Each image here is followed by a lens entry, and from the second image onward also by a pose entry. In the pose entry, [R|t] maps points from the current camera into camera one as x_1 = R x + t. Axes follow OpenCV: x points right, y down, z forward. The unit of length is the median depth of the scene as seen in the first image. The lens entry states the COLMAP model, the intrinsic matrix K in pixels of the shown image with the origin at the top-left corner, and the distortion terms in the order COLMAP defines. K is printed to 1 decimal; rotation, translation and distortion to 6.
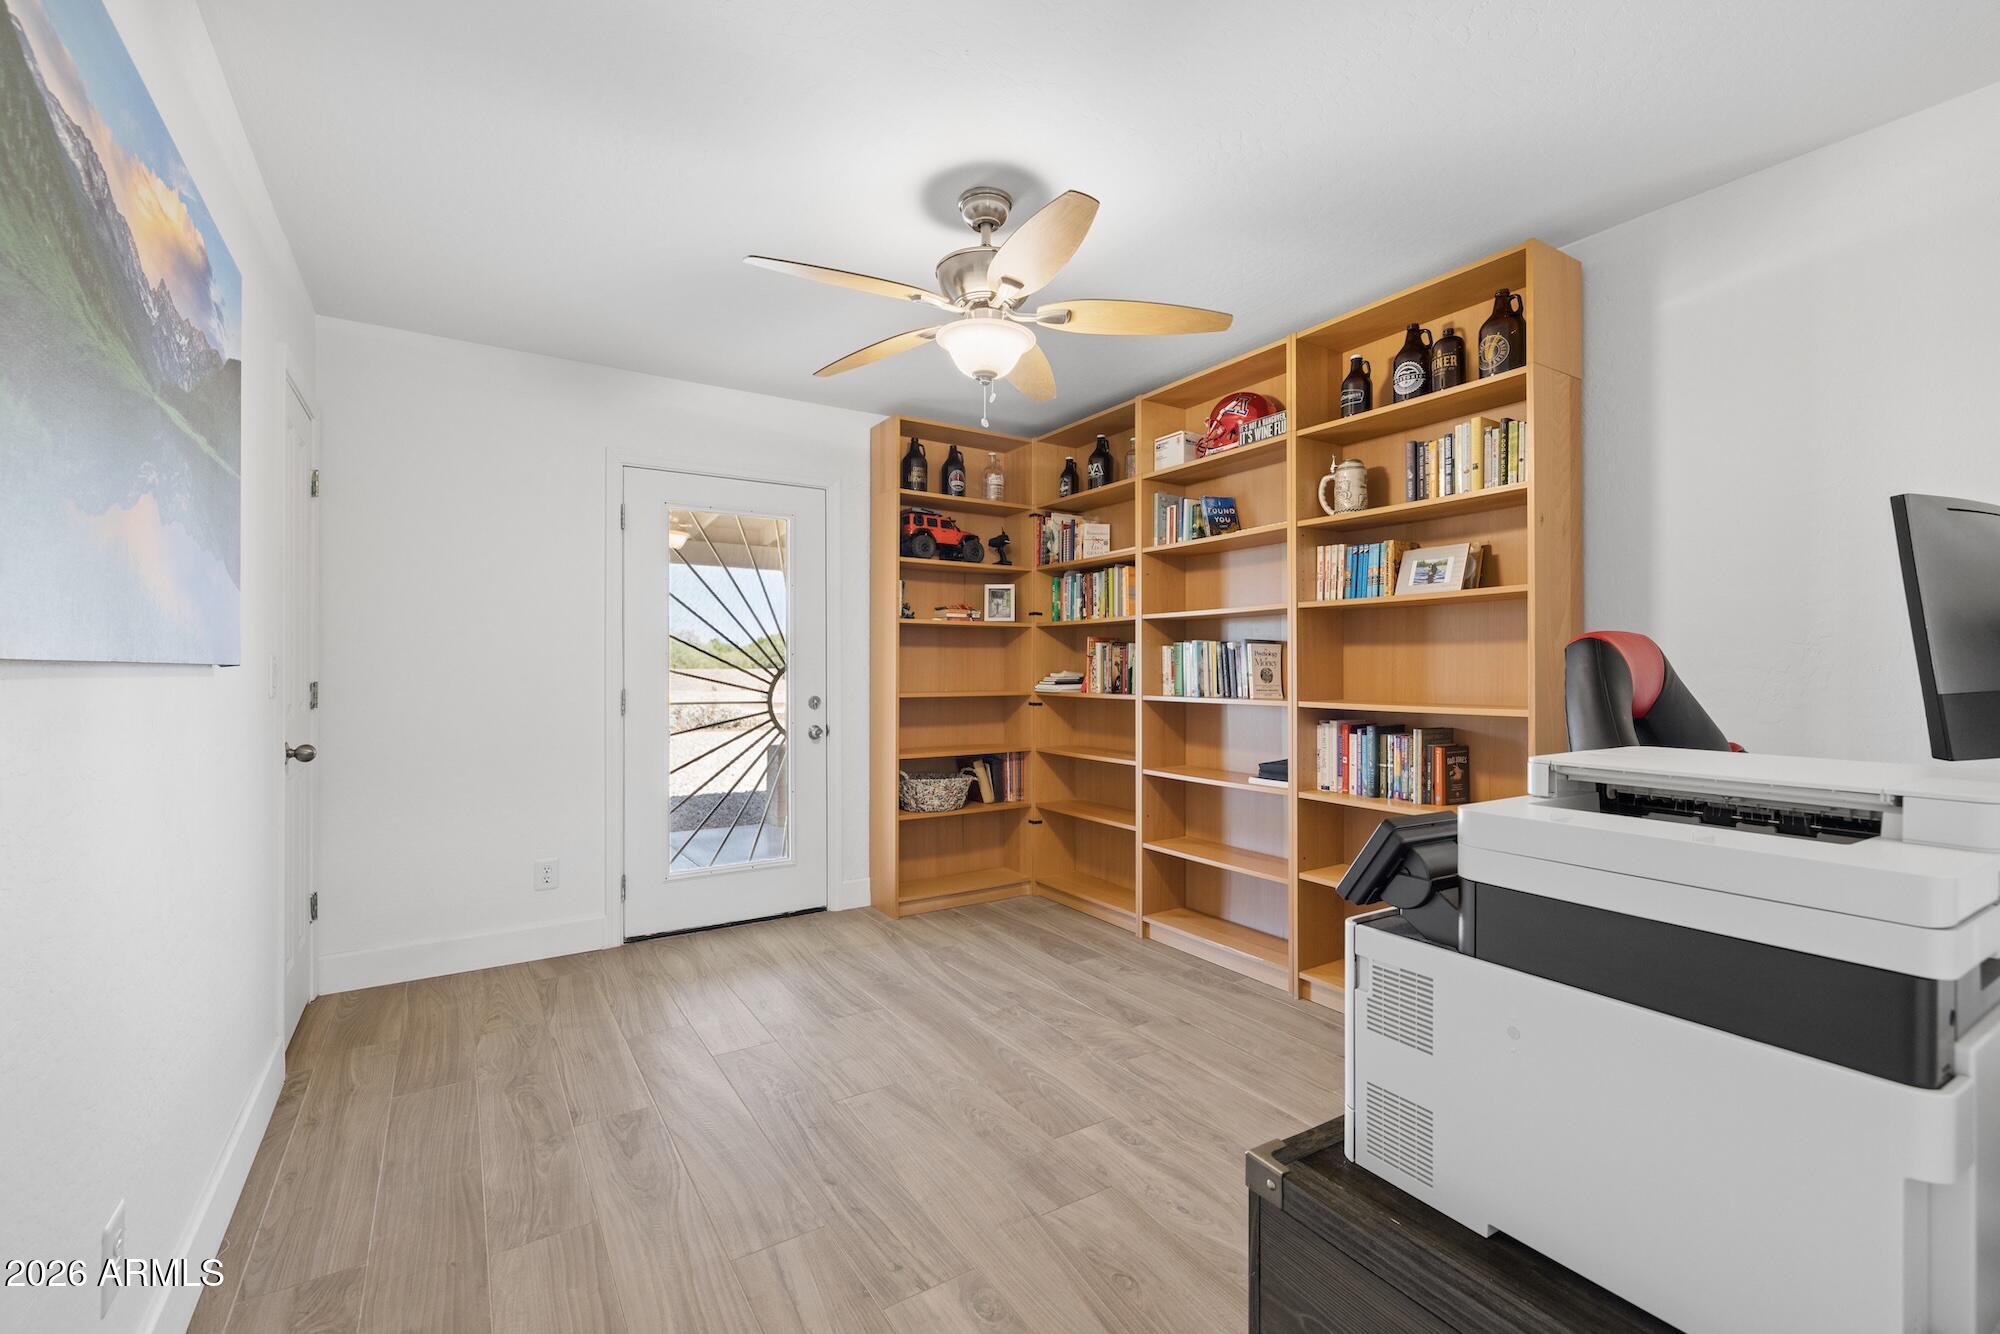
lens RADIAL K [[826.8, 0, 991.1], [0, 826.8, 661.3], [0, 0, 1]] dist [-0.000277, 0.000133]
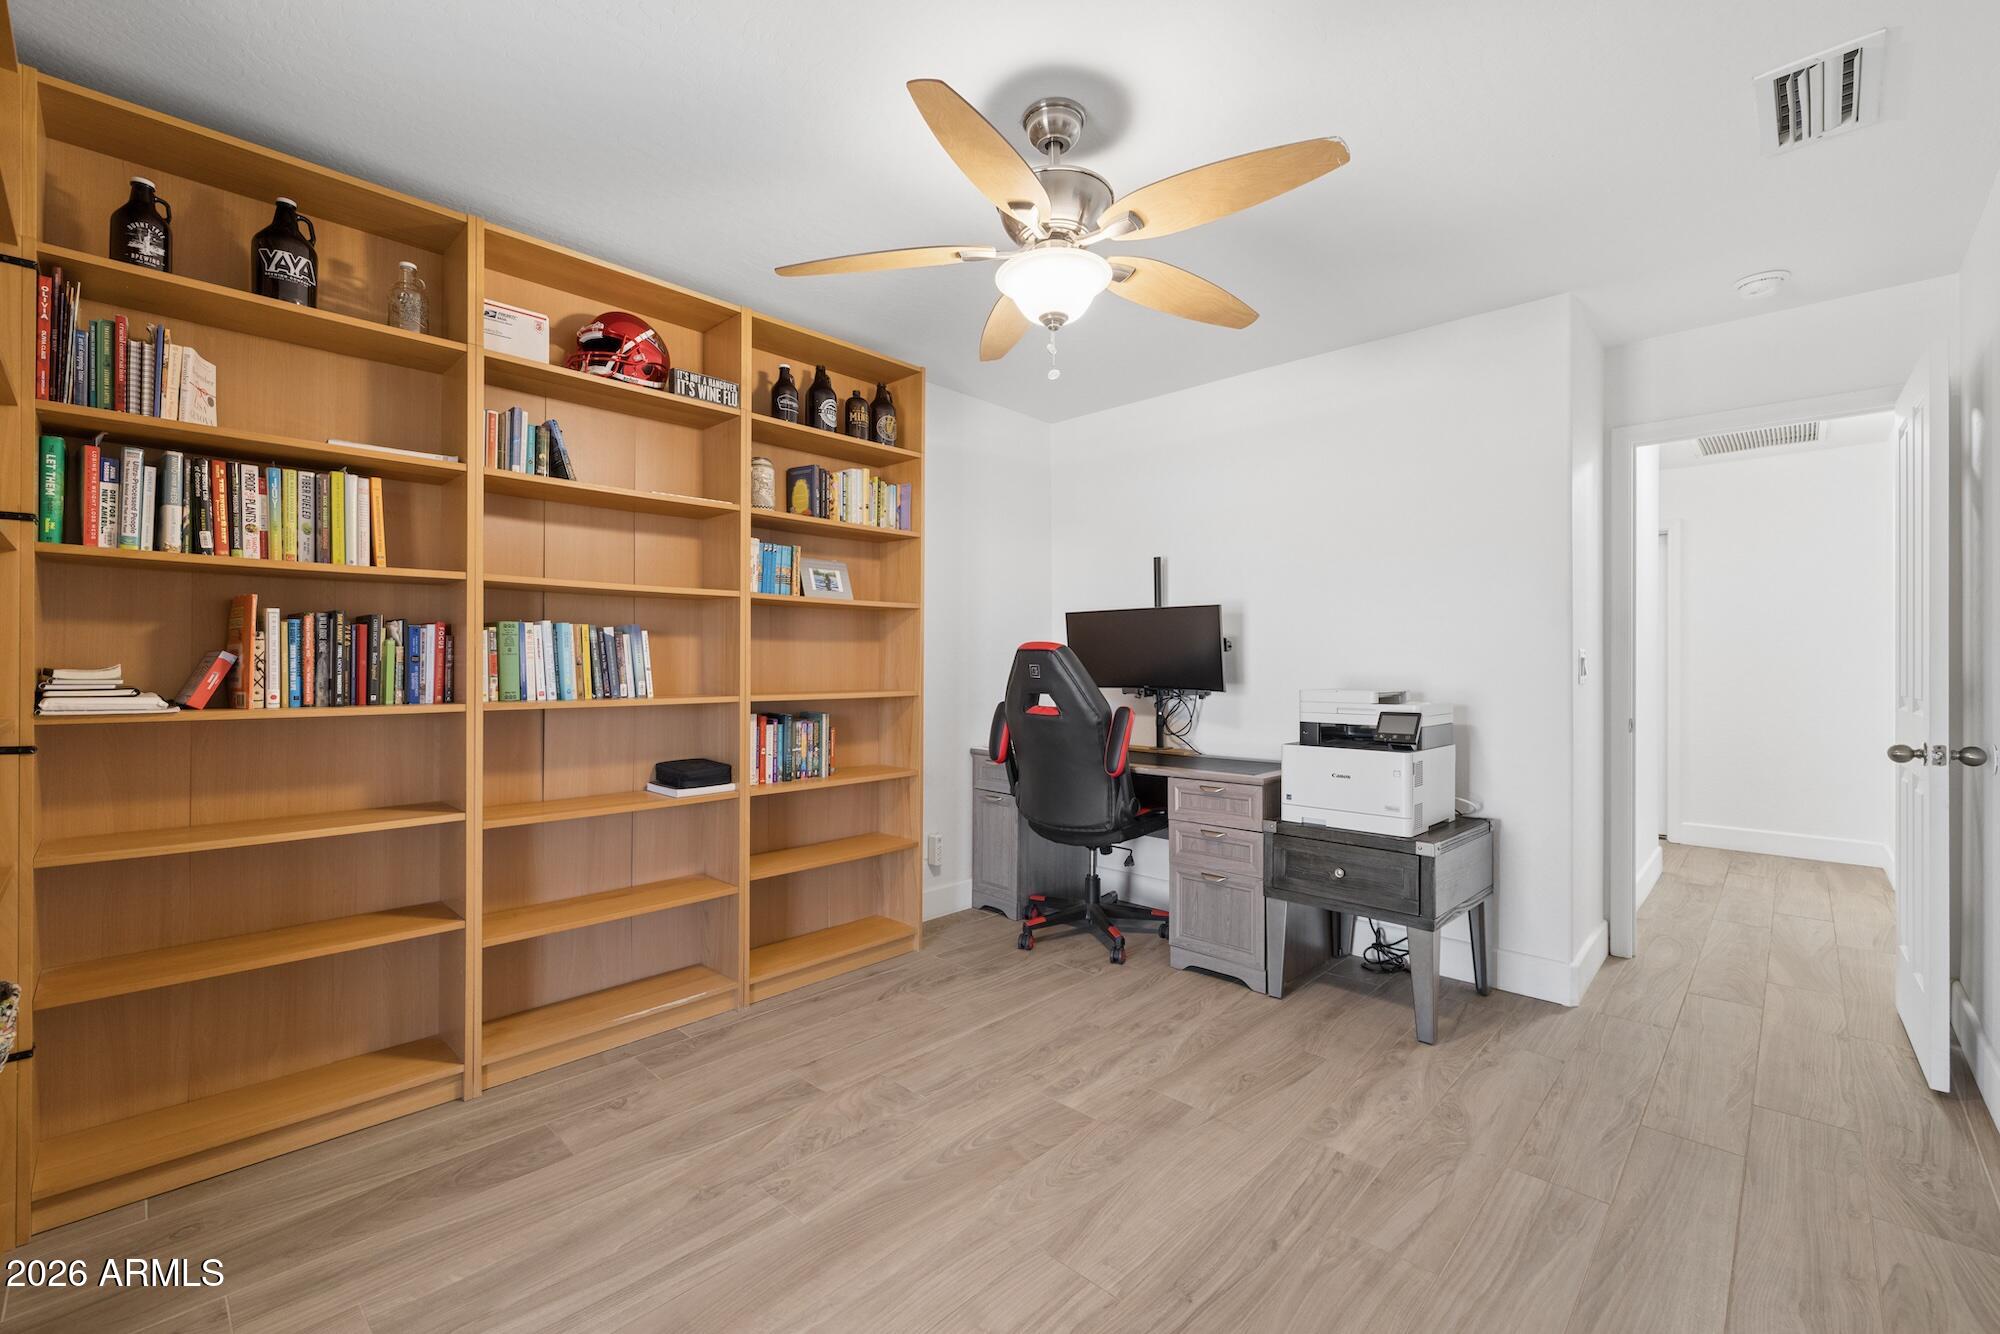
lens RADIAL K [[826.8, 0, 991.1], [0, 826.8, 661.3], [0, 0, 1]] dist [-0.000277, 0.000133]
pose [[-0.215106, 0.001745, 0.976589, -0.648602], [-0.008763, 0.999955, -0.003717, 0.009875], [-0.976551, -0.009358, -0.215081, 0.975381]]
